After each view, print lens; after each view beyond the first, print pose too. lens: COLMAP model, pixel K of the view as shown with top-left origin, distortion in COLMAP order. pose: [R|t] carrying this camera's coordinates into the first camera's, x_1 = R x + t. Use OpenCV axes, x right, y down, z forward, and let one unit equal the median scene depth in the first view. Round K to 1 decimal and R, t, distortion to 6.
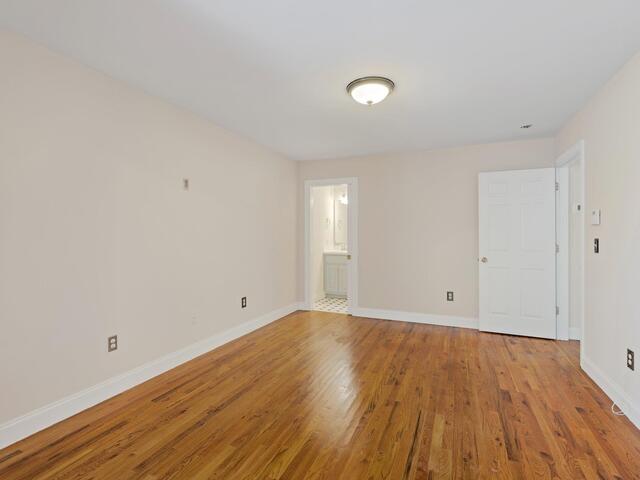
lens RADIAL K [[317.3, 0, 318.7], [0, 317.3, 240.0], [0, 0, 1]] dist [-0.004455, -0.000483]
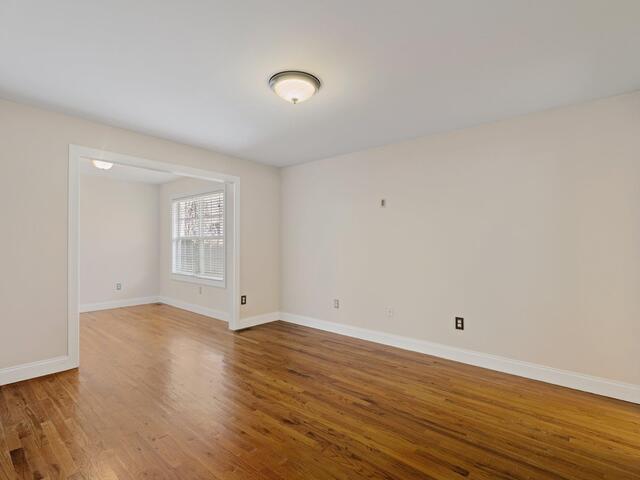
lens RADIAL K [[317.3, 0, 318.7], [0, 317.3, 240.0], [0, 0, 1]] dist [-0.004455, -0.000483]
pose [[-0.289601, -0.015809, -0.957017, 0.955133], [-0.022727, 0.999695, -0.009637, -0.012940], [0.956878, 0.018959, -0.289872, 1.223214]]
